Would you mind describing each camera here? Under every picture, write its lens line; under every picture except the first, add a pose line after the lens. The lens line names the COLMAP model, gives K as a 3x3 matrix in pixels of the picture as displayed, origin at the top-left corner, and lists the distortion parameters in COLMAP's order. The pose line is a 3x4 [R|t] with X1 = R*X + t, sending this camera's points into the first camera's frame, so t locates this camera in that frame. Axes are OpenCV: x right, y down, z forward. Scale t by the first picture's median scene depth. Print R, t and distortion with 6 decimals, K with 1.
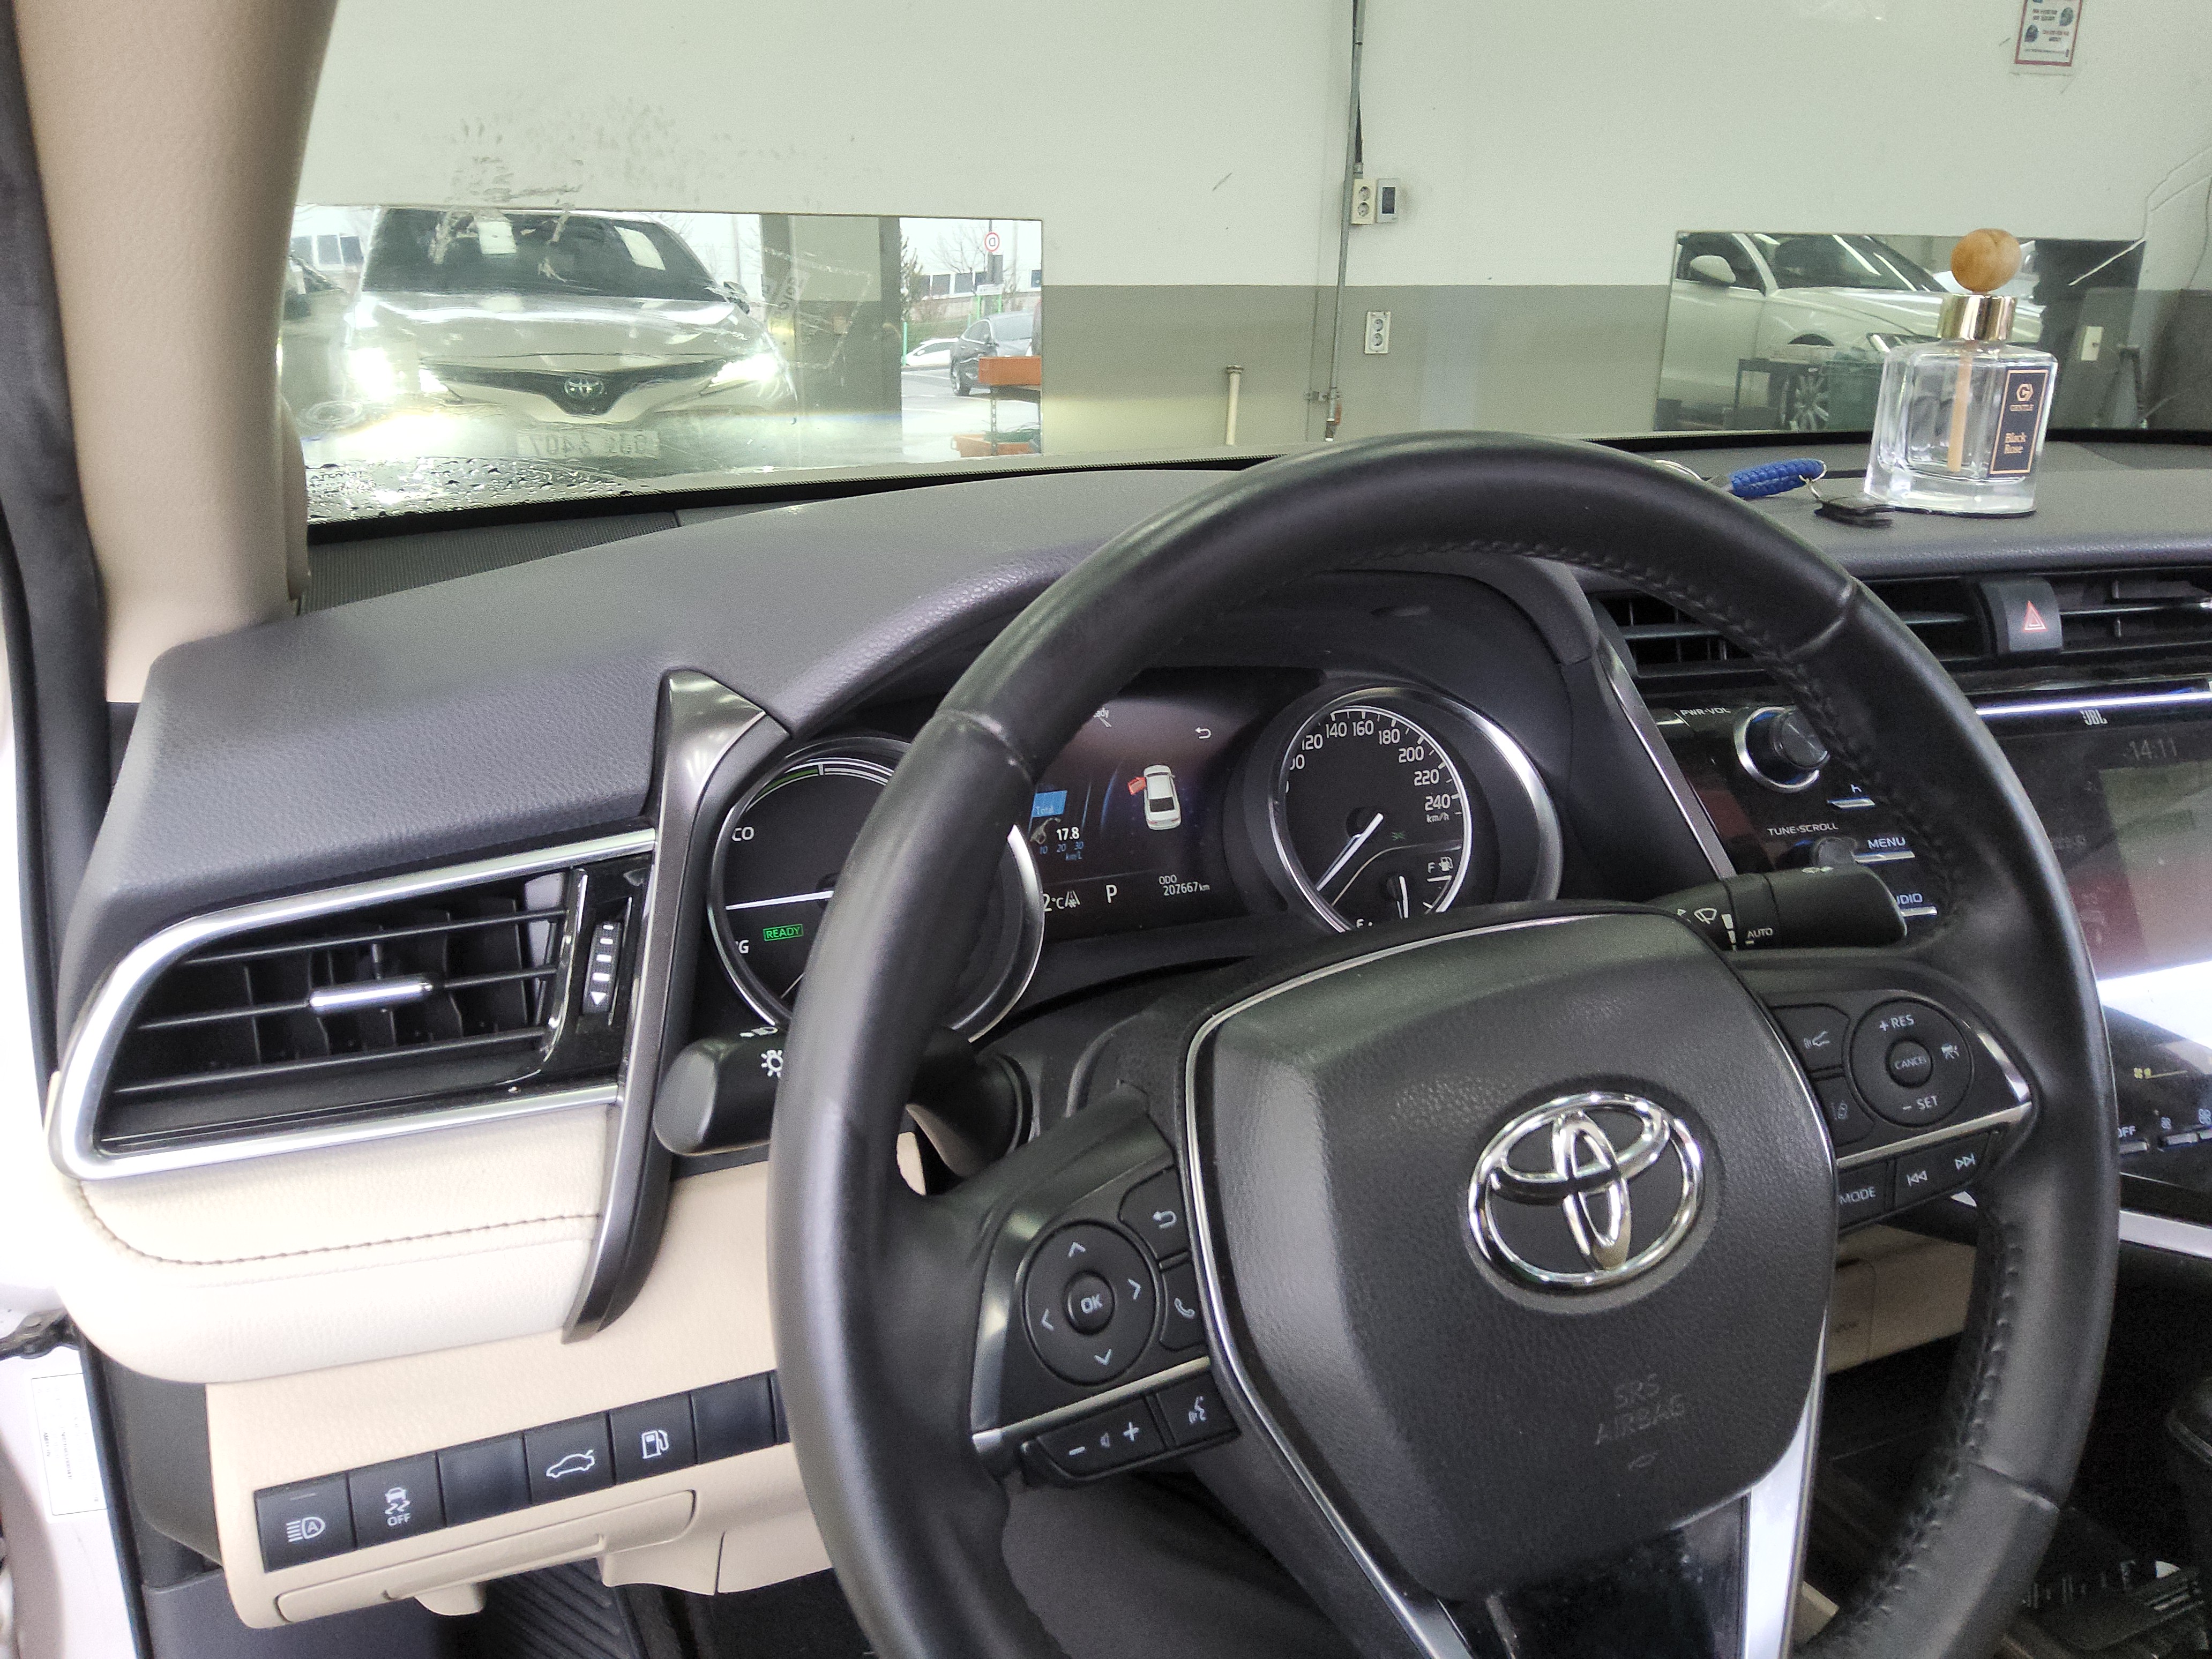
lens RADIAL K [[1654.2, 0, 1099.9], [0, 1654.2, 822.9], [0, 0, 1]] dist [0.102808, -0.196124]
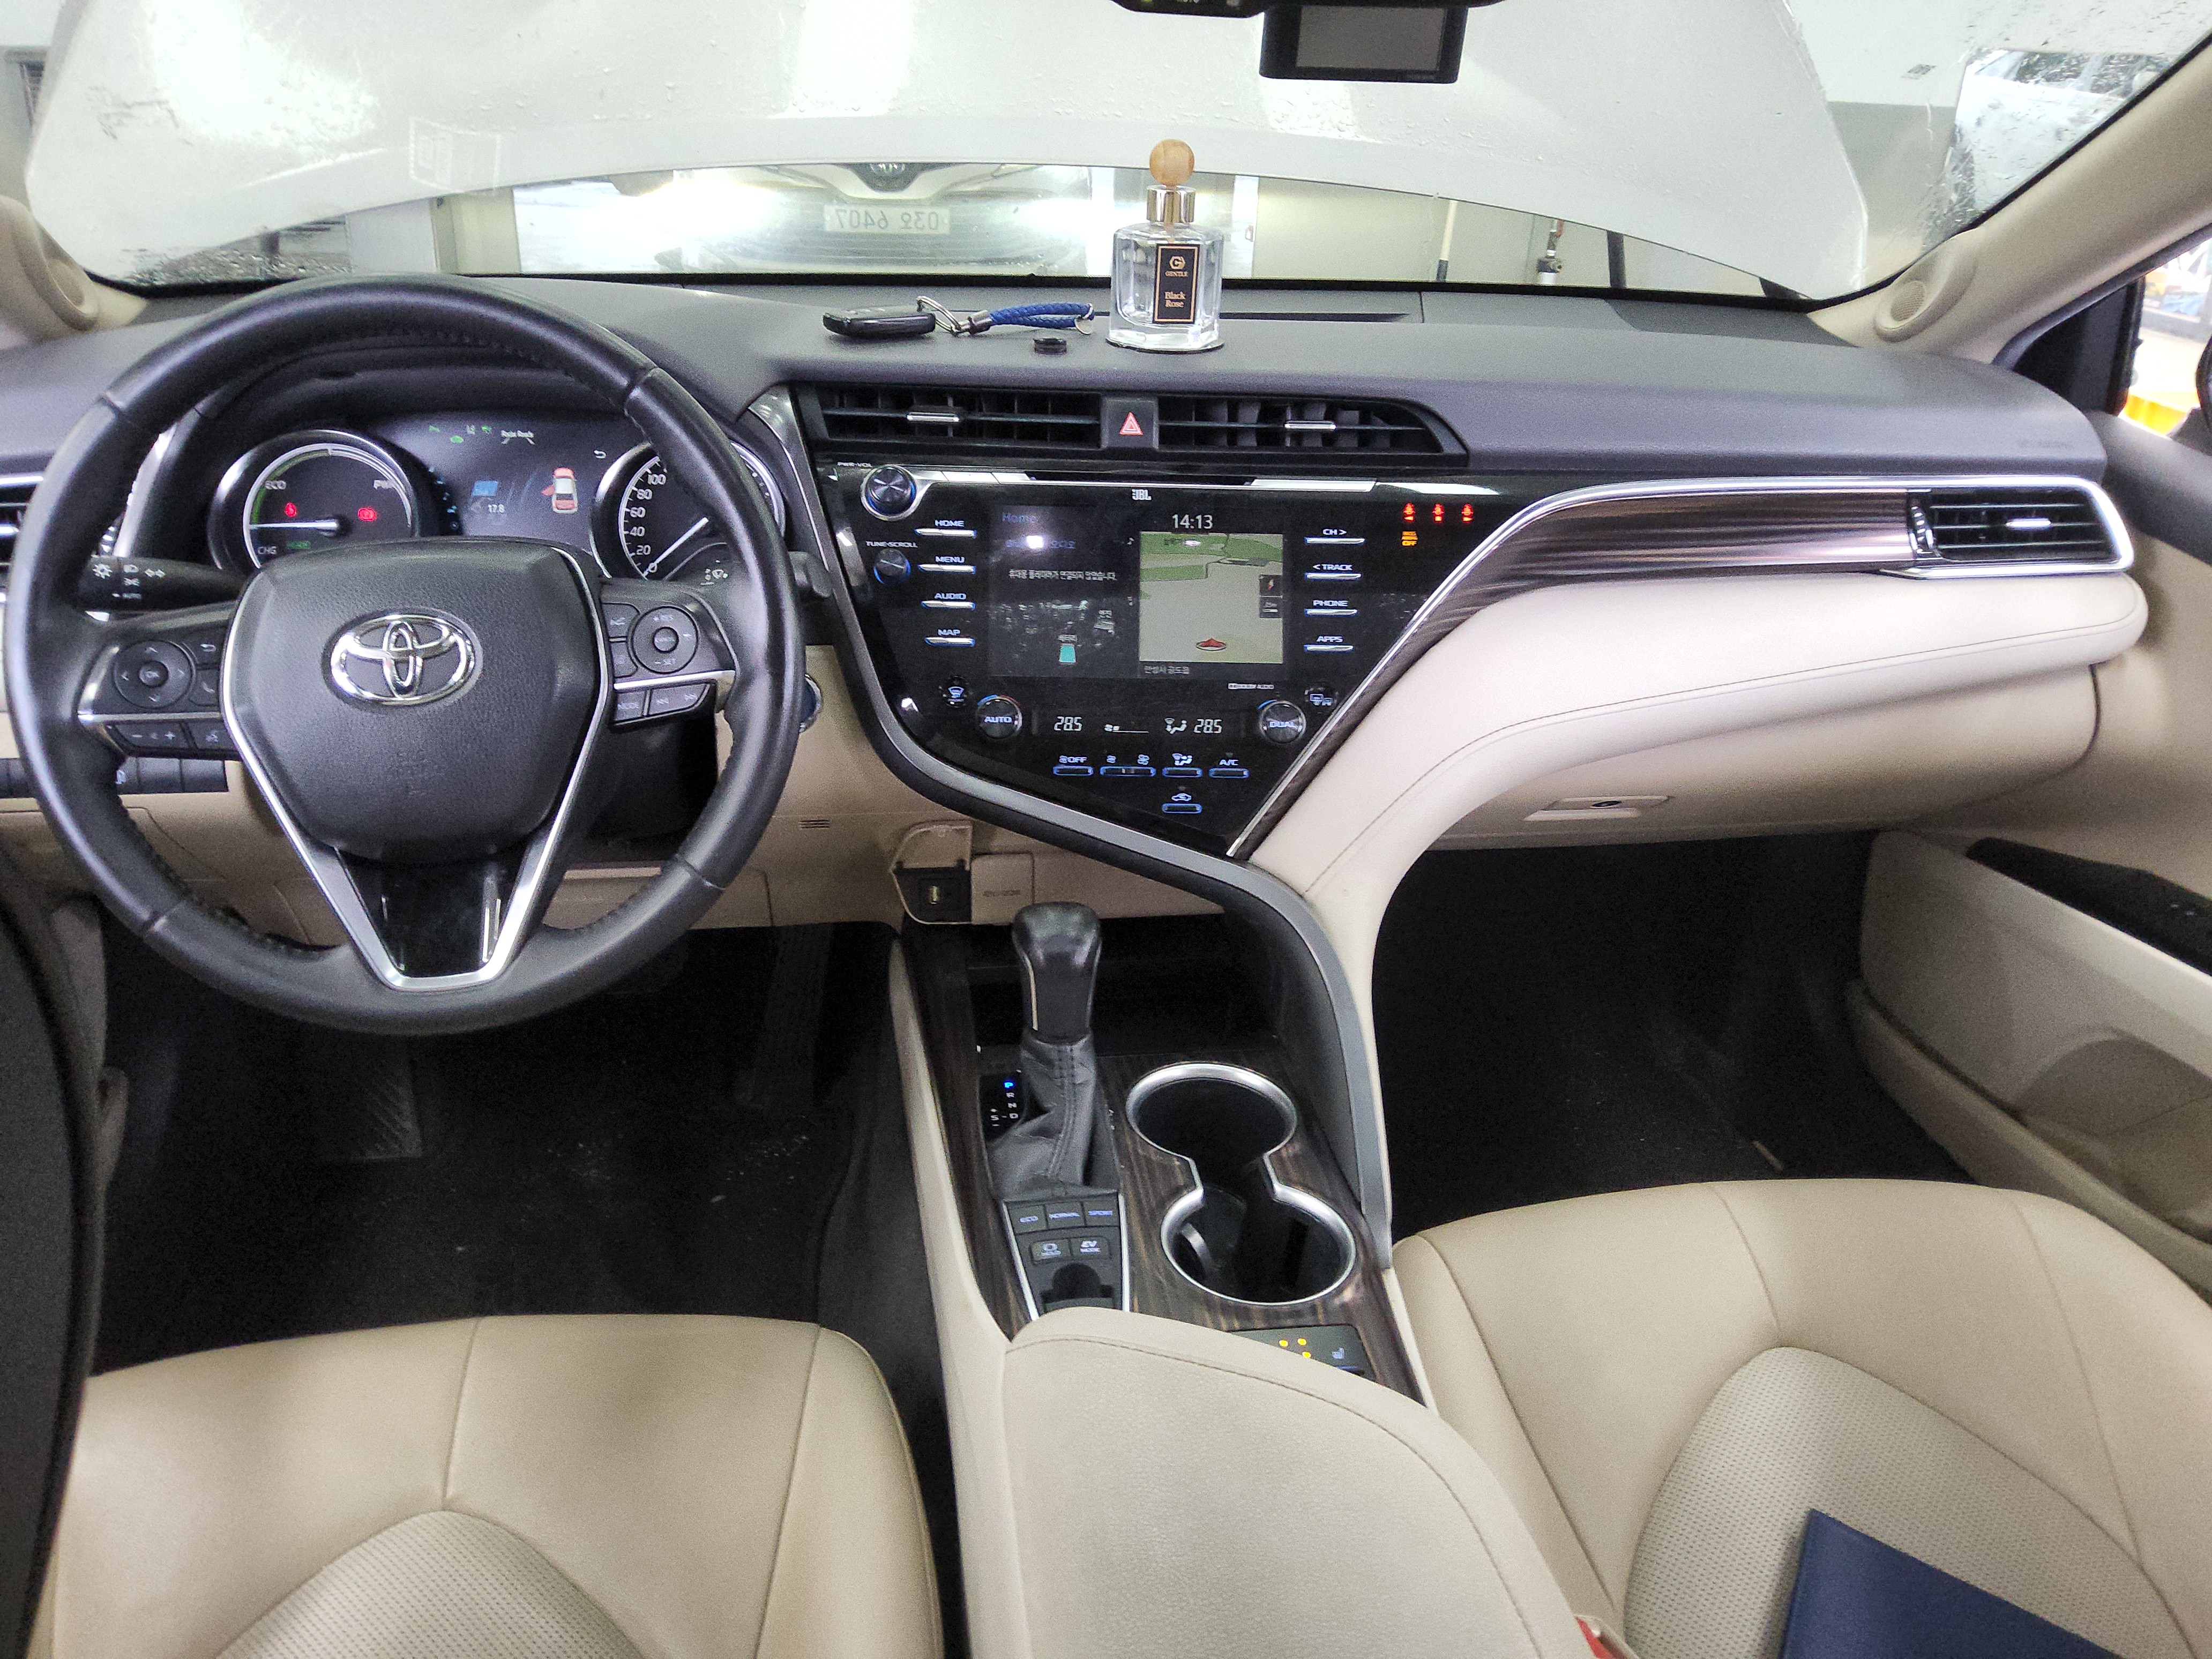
lens RADIAL K [[1654.2, 0, 1099.9], [0, 1654.2, 822.9], [0, 0, 1]] dist [0.102808, -0.196124]
pose [[0.968692, 0.125364, -0.214287, 0.880584], [-0.099124, 0.986661, 0.129134, 0.037011], [0.227617, -0.103850, 0.968197, -0.453194]]
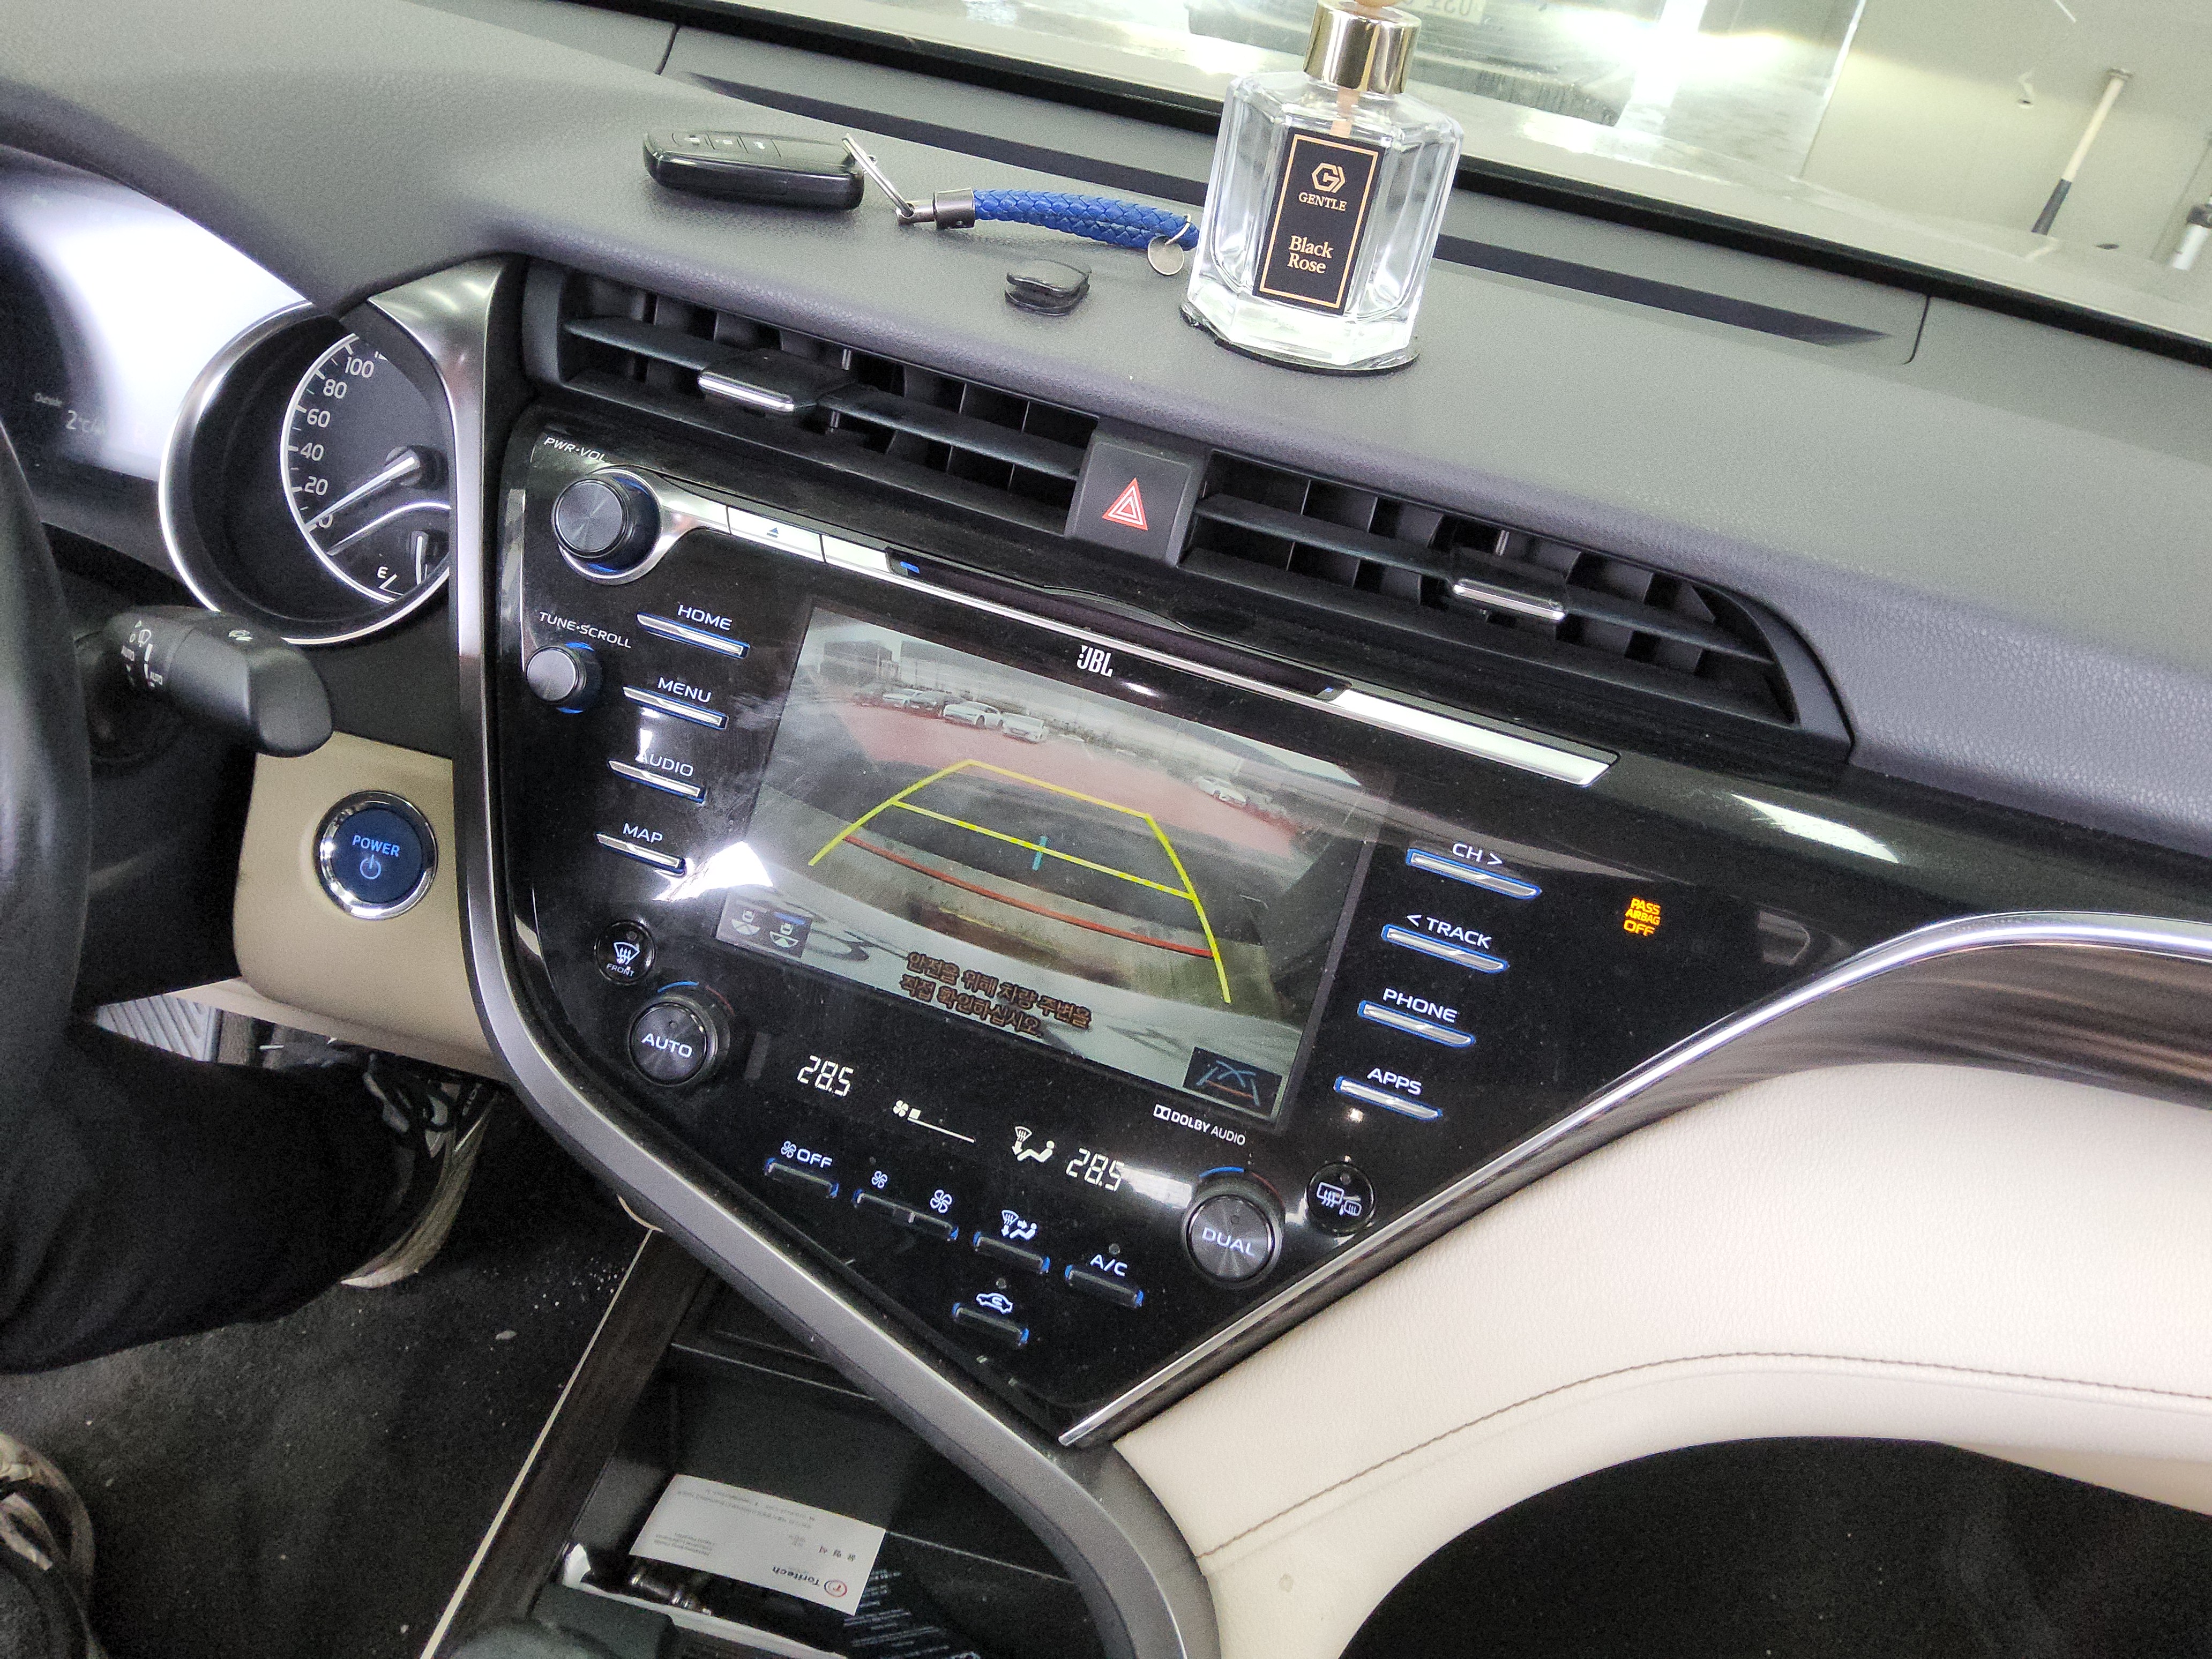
lens RADIAL K [[1654.2, 0, 1099.9], [0, 1654.2, 822.9], [0, 0, 1]] dist [0.102808, -0.196124]
pose [[0.828344, 0.410892, -0.380807, 0.857402], [-0.322261, 0.905507, 0.276052, -0.186864], [0.458251, -0.105947, 0.882486, 0.368824]]
